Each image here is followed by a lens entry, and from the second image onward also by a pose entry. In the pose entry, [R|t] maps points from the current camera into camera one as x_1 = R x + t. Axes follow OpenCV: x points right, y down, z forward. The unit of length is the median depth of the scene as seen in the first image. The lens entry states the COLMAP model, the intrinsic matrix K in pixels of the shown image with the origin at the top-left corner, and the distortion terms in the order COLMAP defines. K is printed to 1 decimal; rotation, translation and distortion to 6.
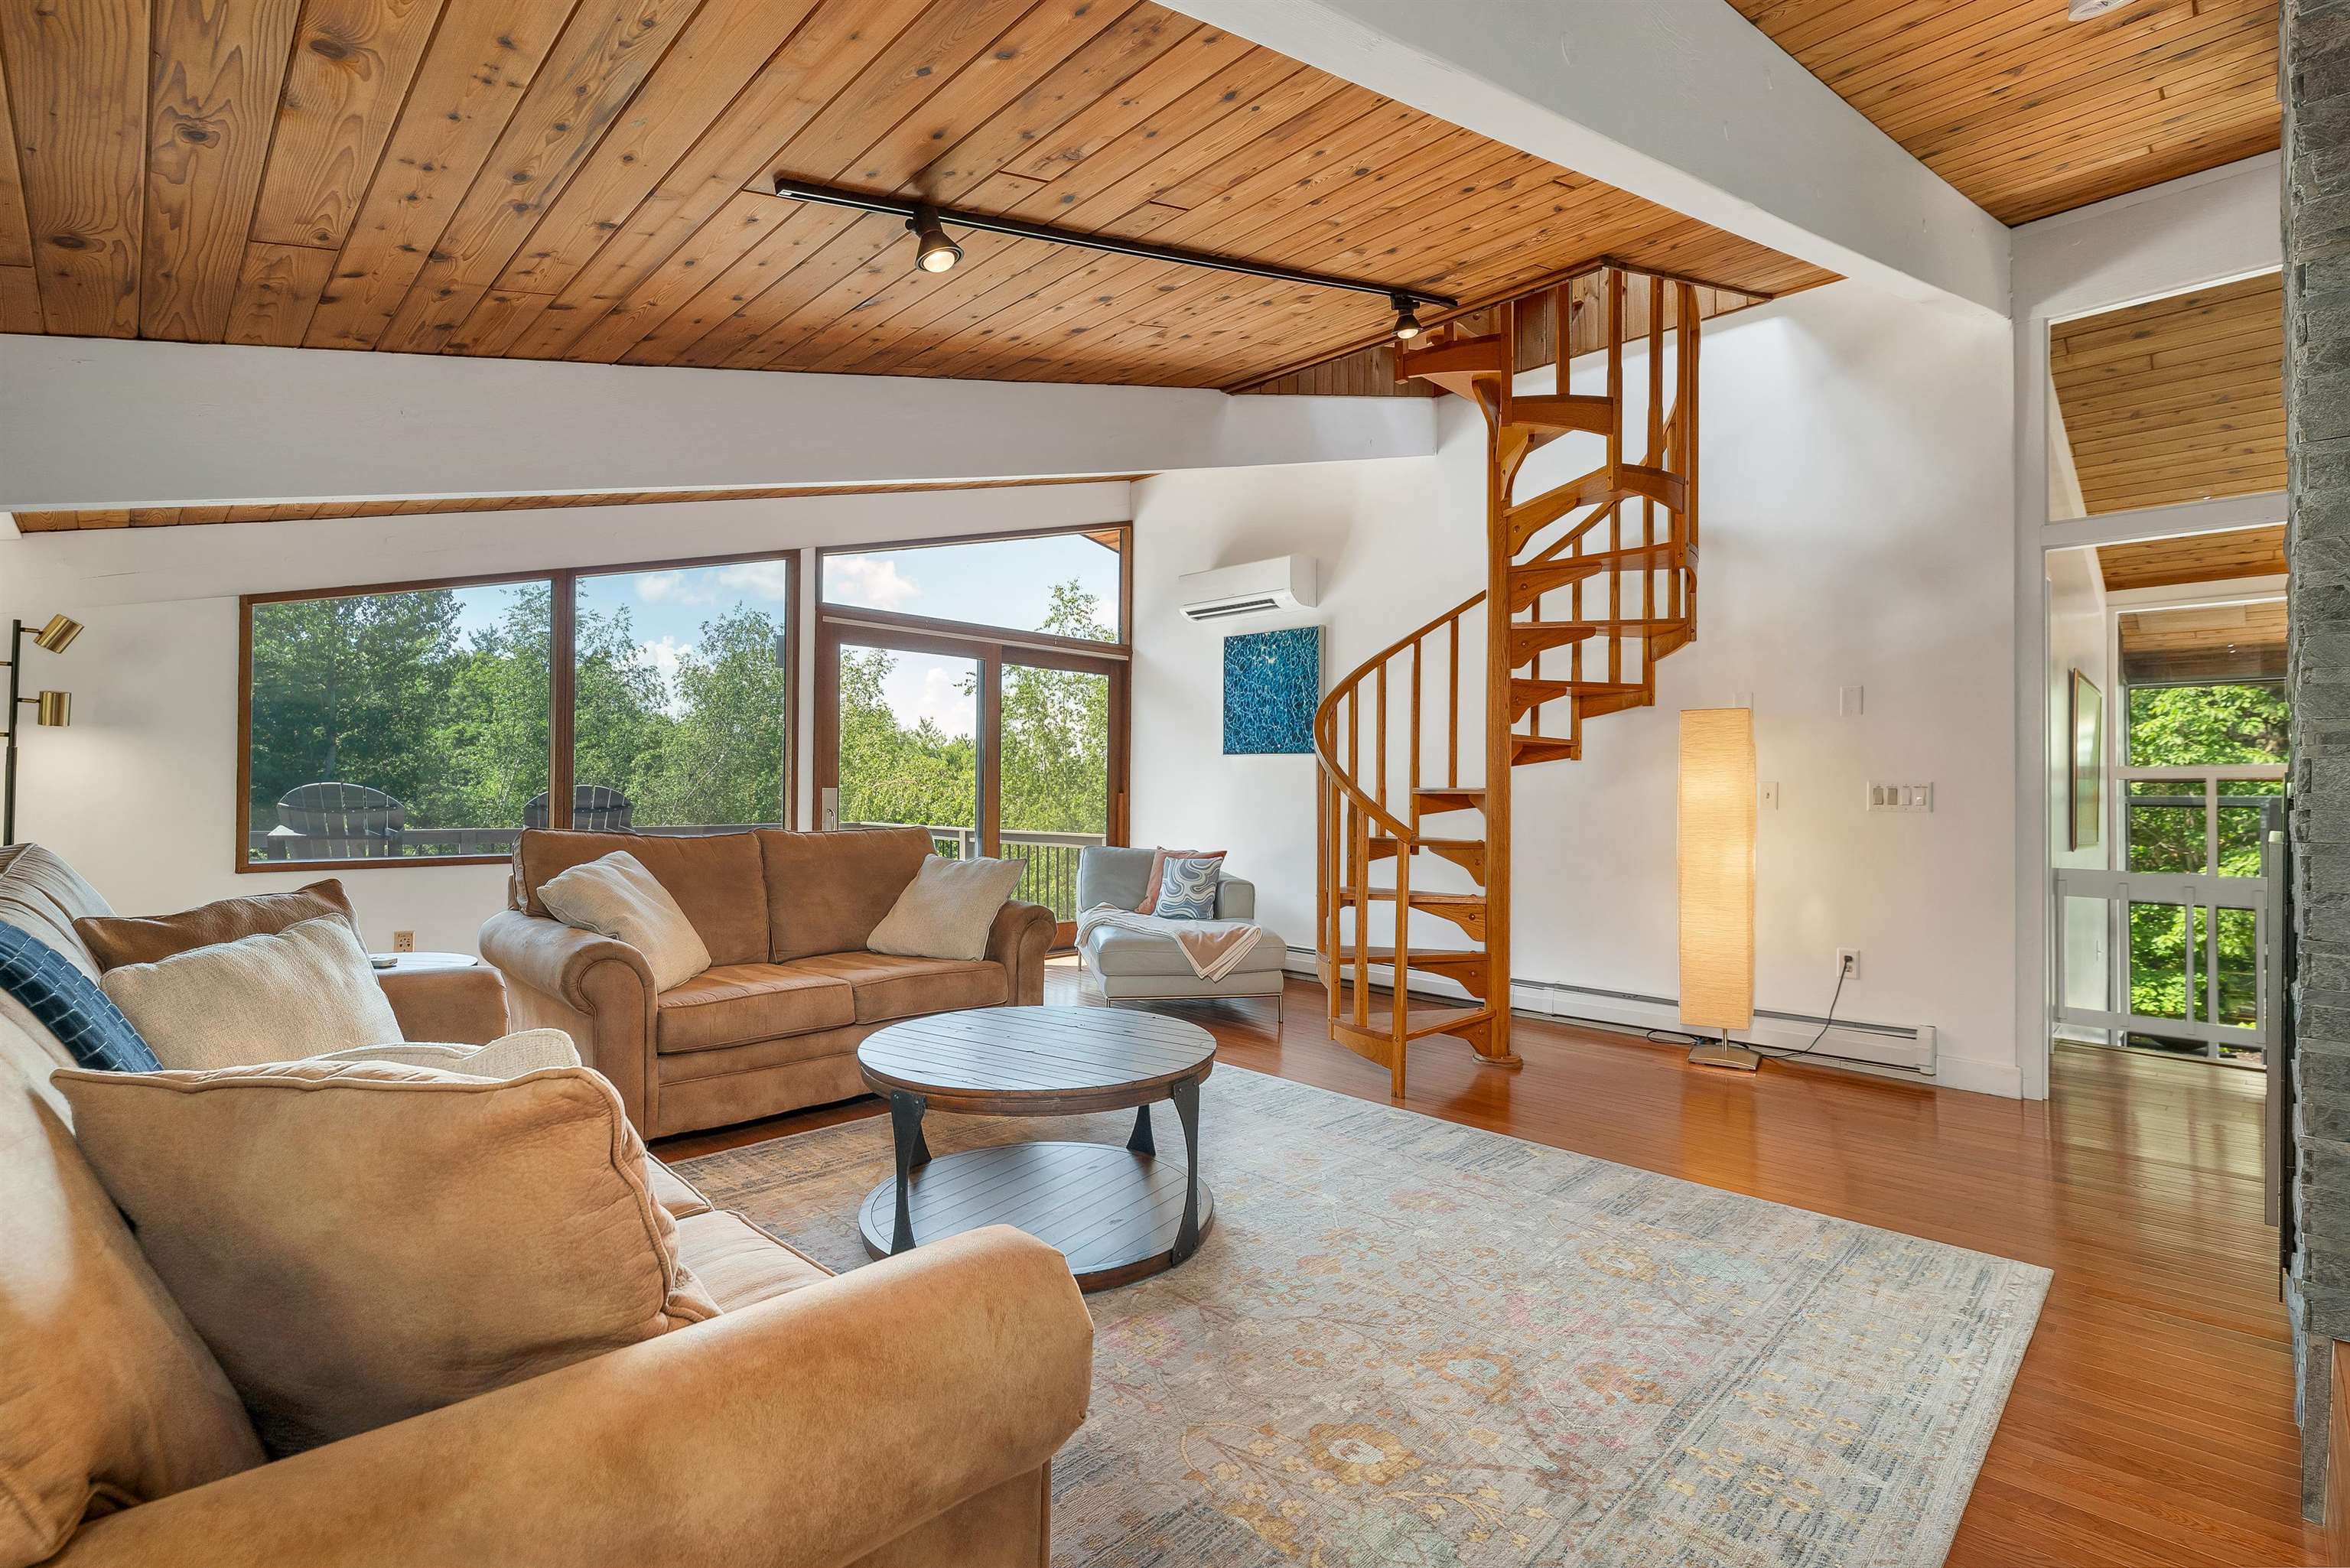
lens RADIAL K [[1060.4, 0, 1172.6], [0, 1060.4, 784.8], [0, 0, 1]] dist [-0.004045, 0.000465]
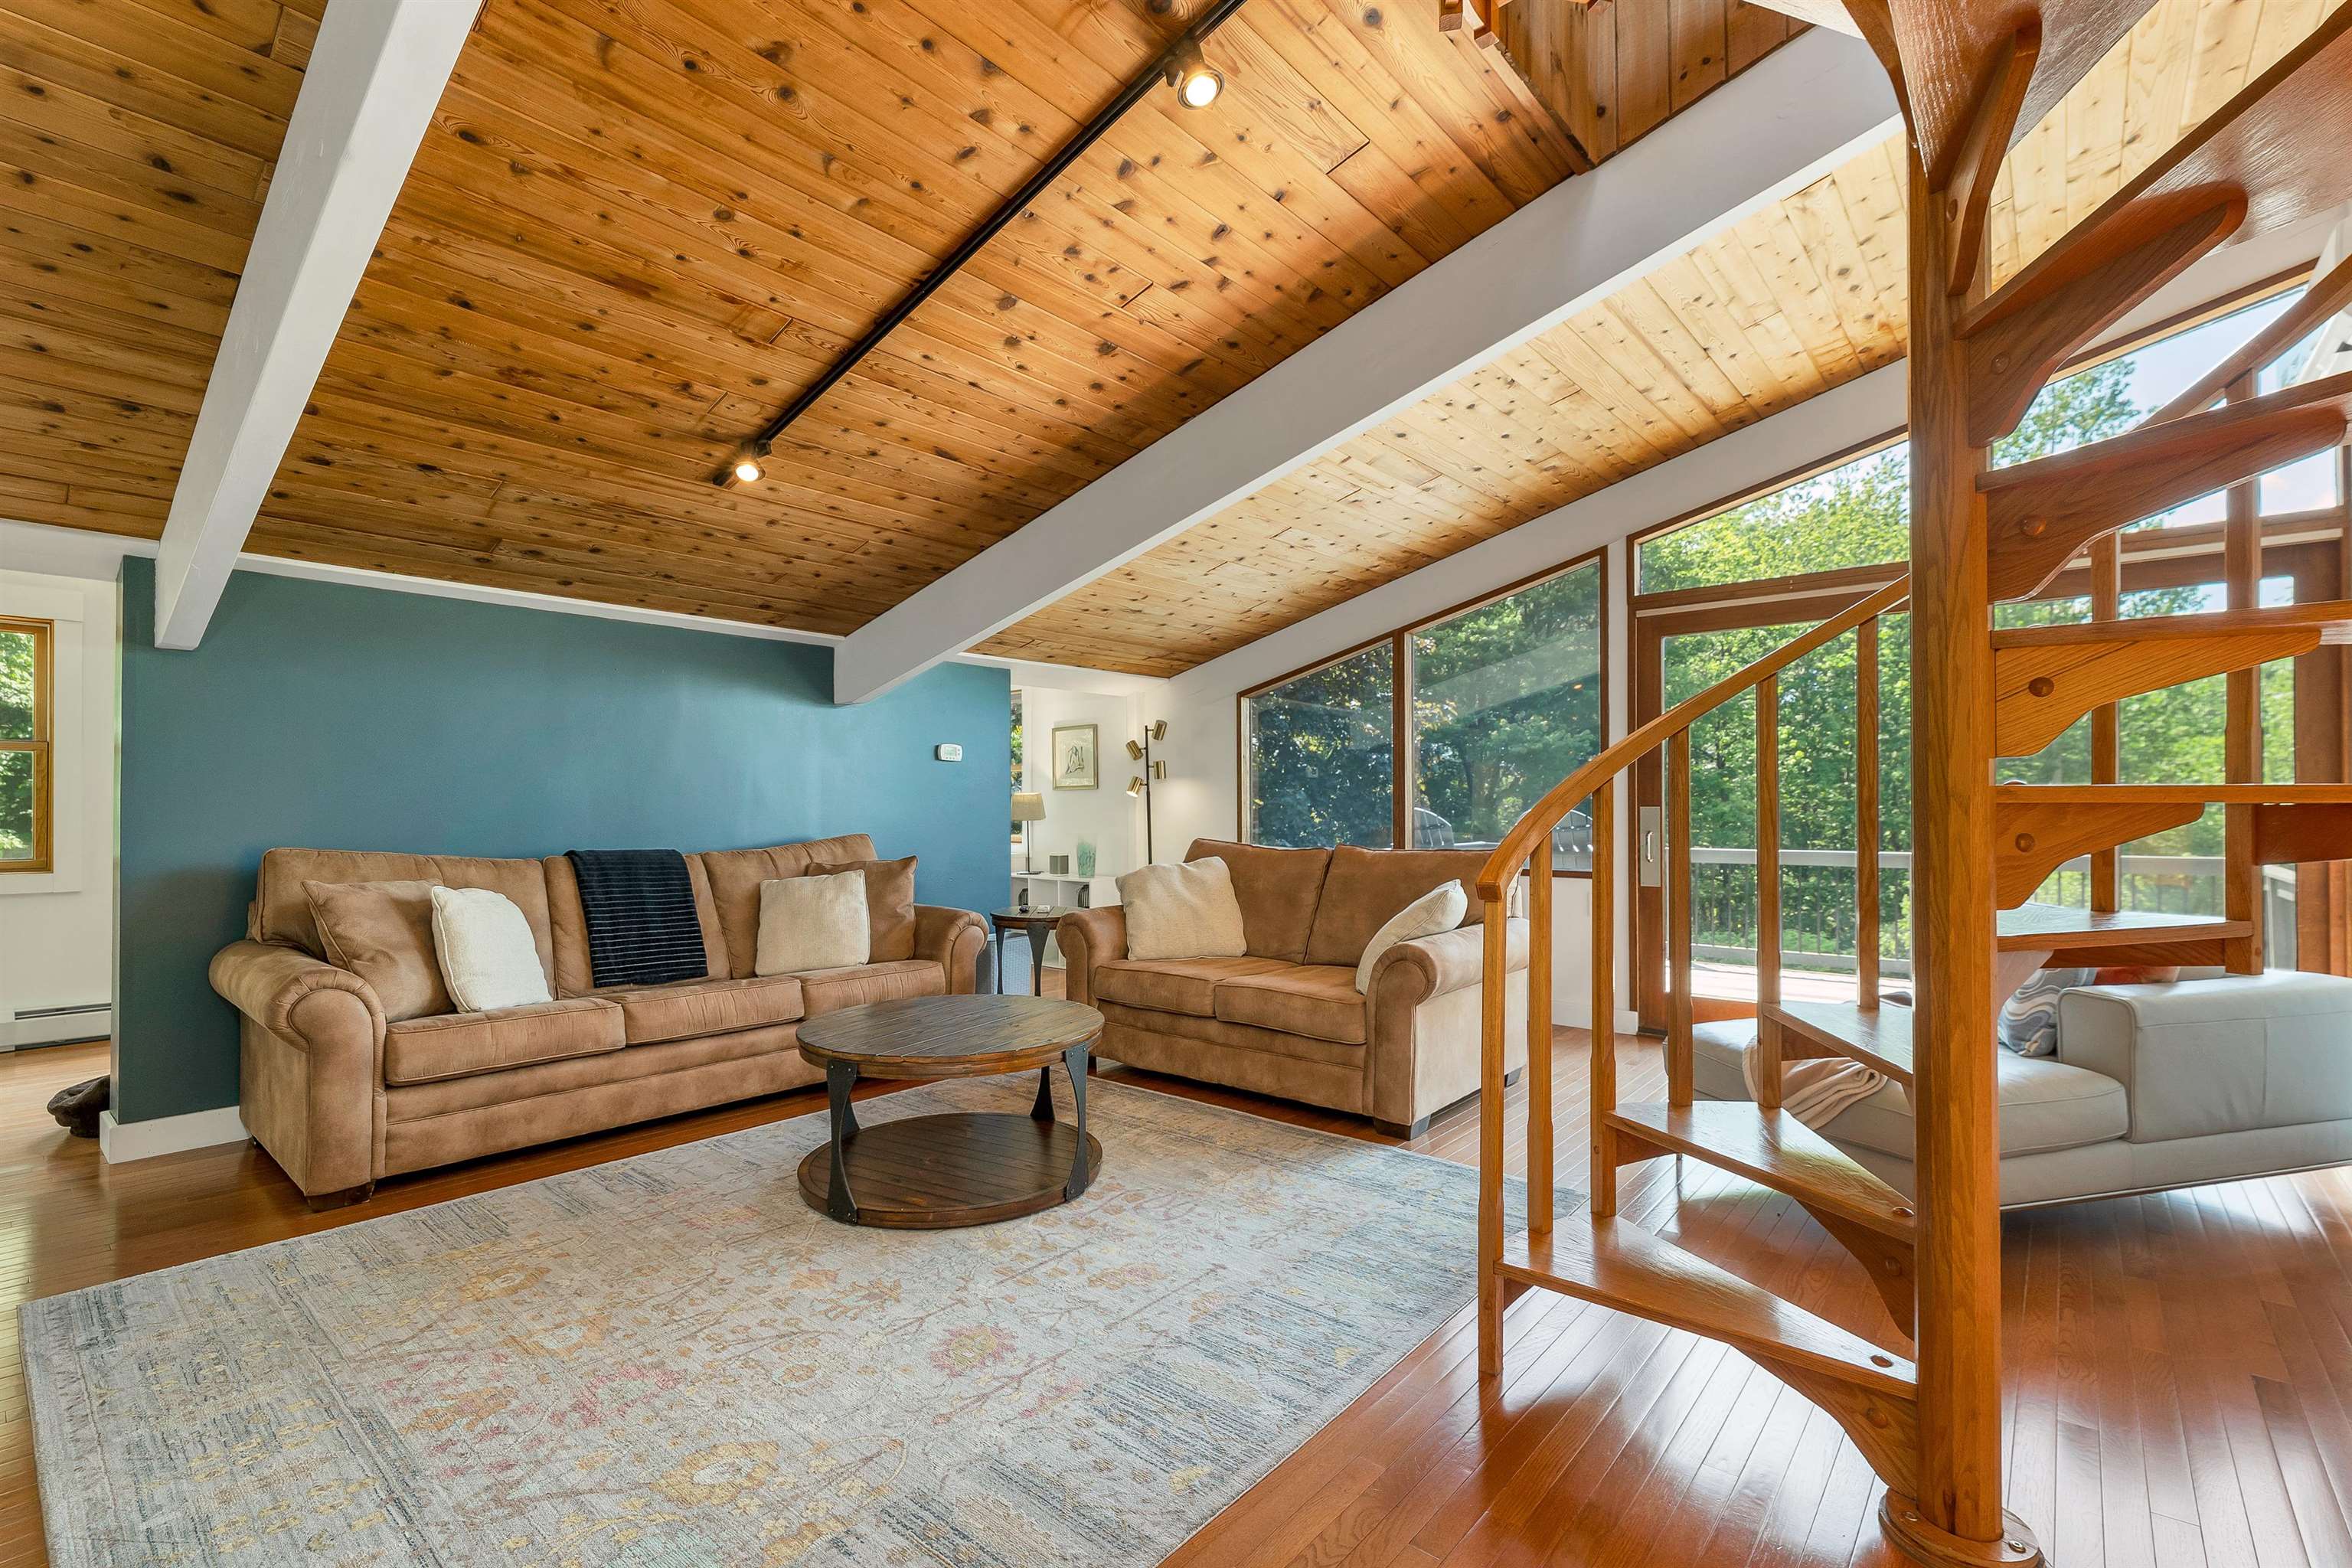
lens RADIAL K [[1045.6, 0, 1163.0], [0, 1045.6, 797.4], [0, 0, 1]] dist [0.000387, 0.000167]
pose [[0.076365, -0.026647, -0.996724, 0.687058], [0.005565, 0.999639, -0.026299, 0.021001], [0.997064, -0.003539, 0.076486, 0.753330]]
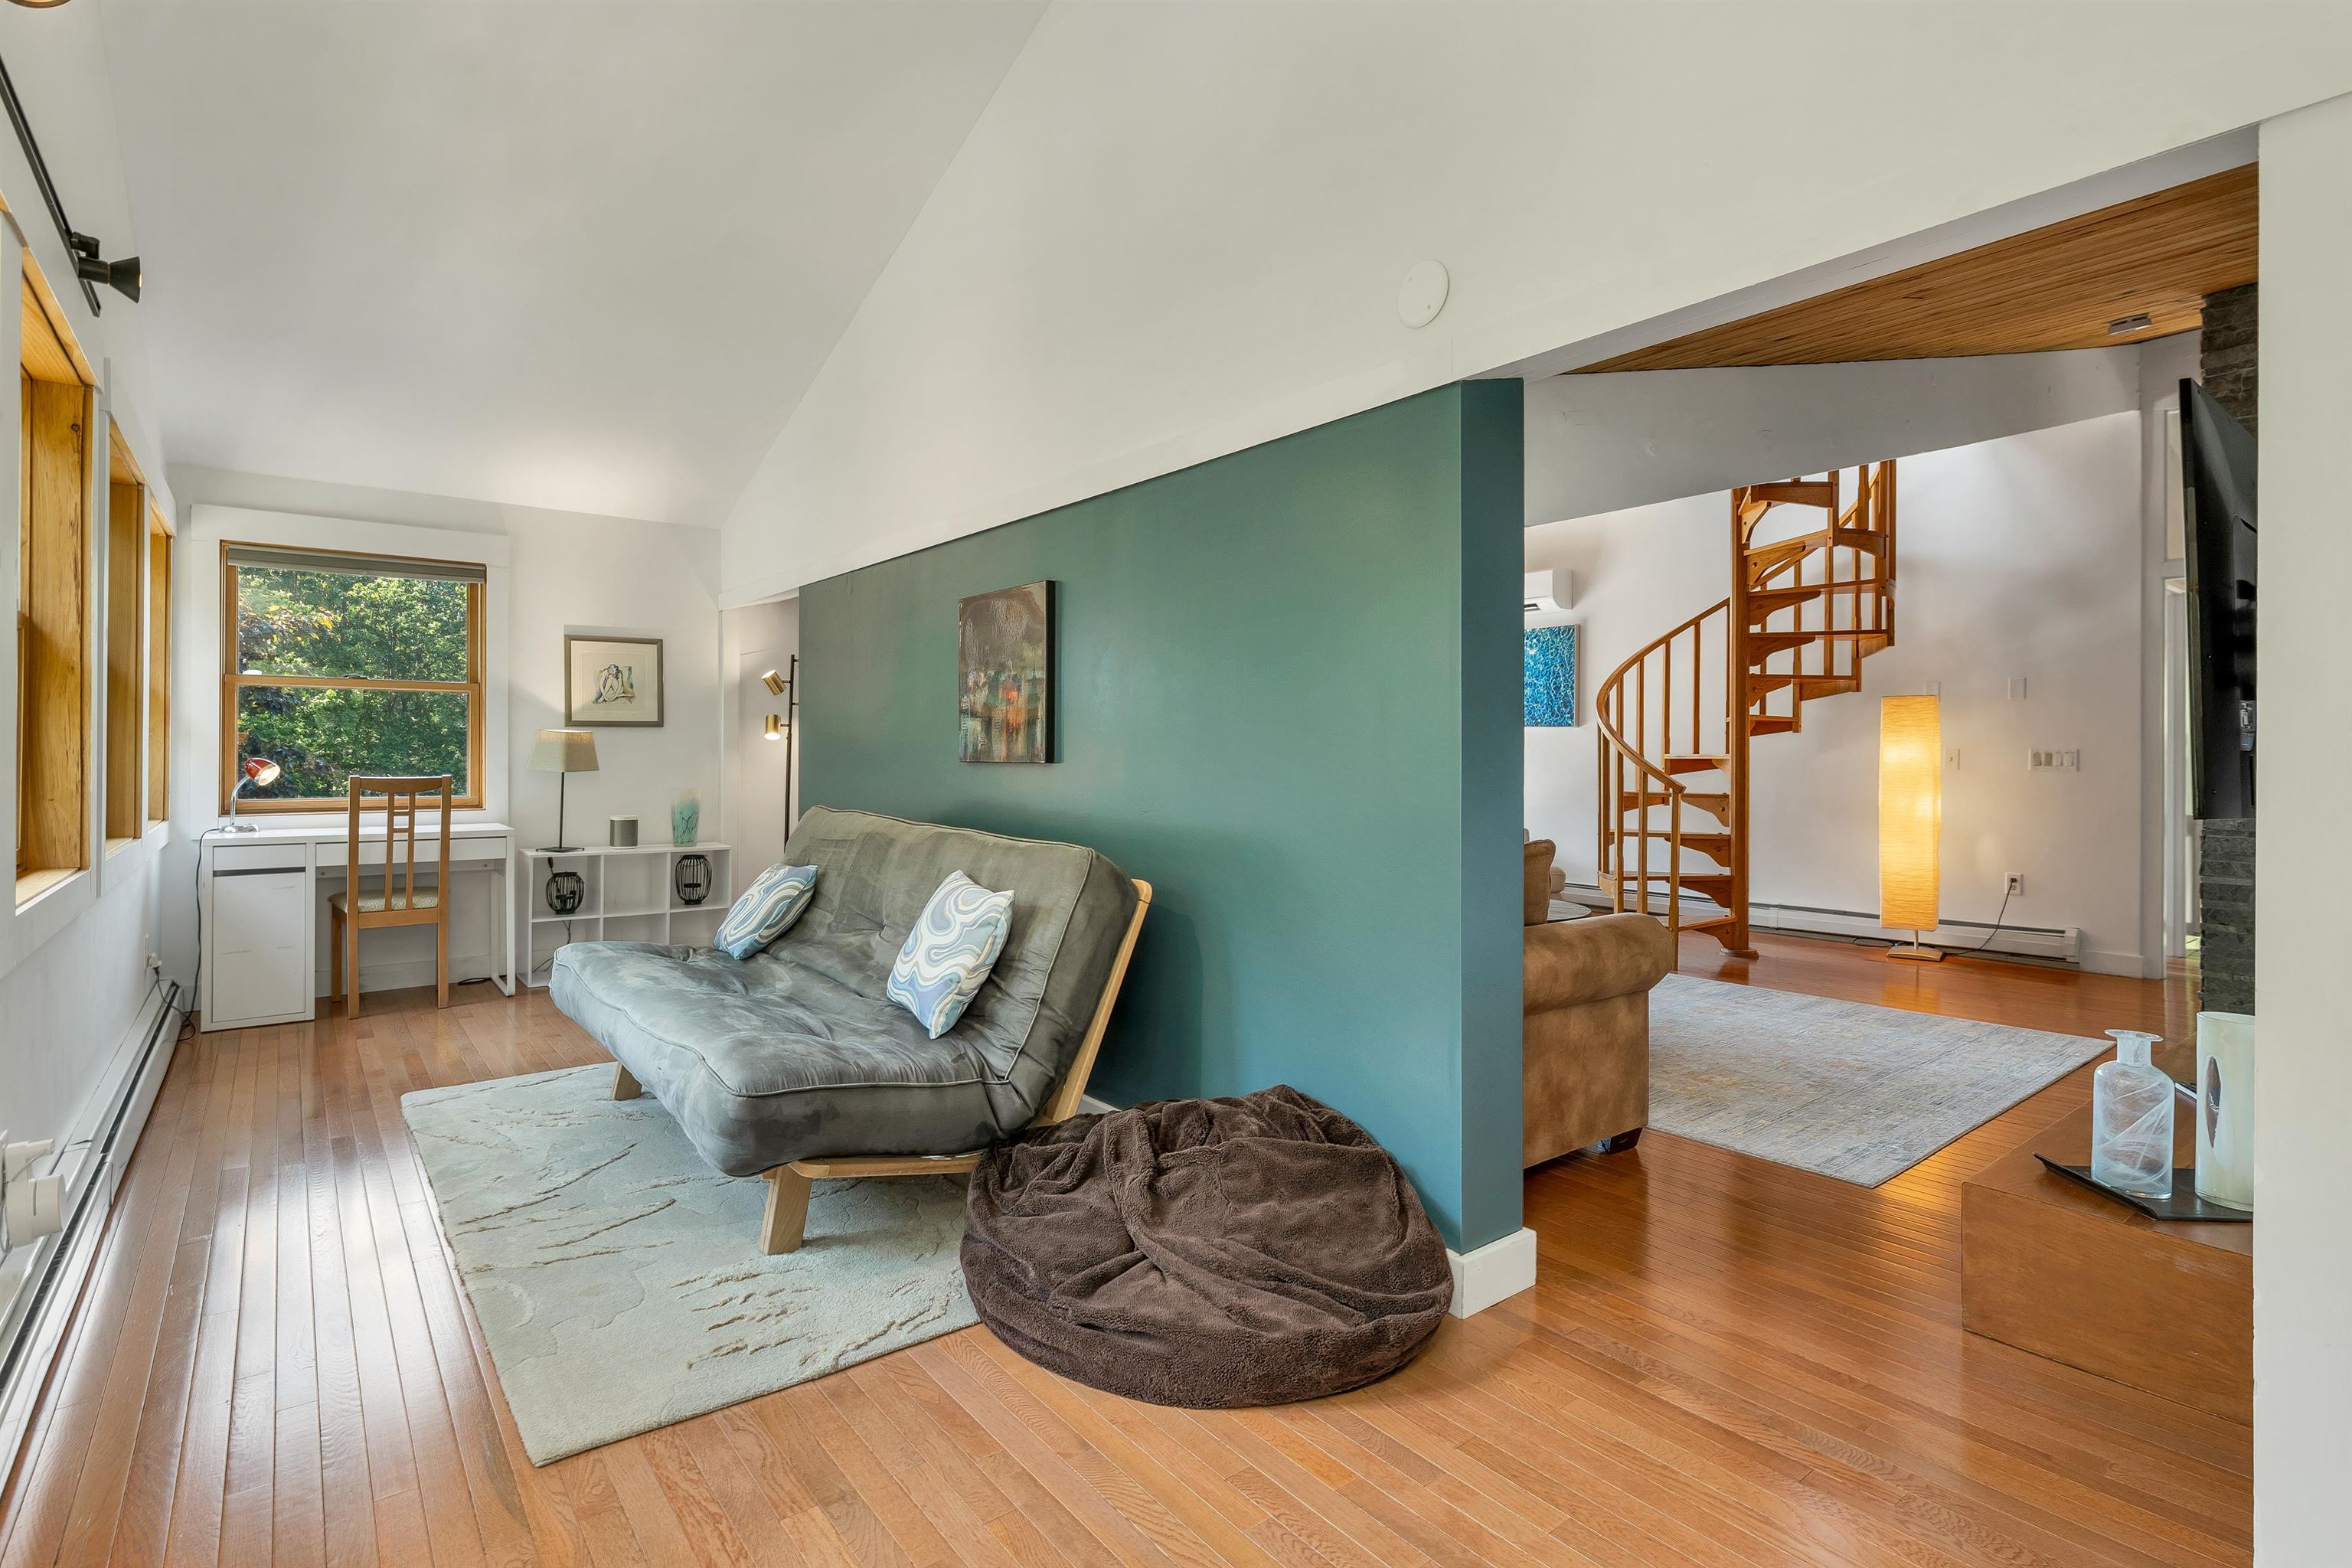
lens RADIAL K [[1155.1, 0, 1166.9], [0, 1155.1, 764.8], [0, 0, 1]] dist [0.004665, -0.000444]
pose [[0.994507, -0.004172, -0.104584, -0.276319], [0.005811, 0.999865, 0.015379, -0.011839], [0.104506, -0.015902, 0.994397, -0.571076]]
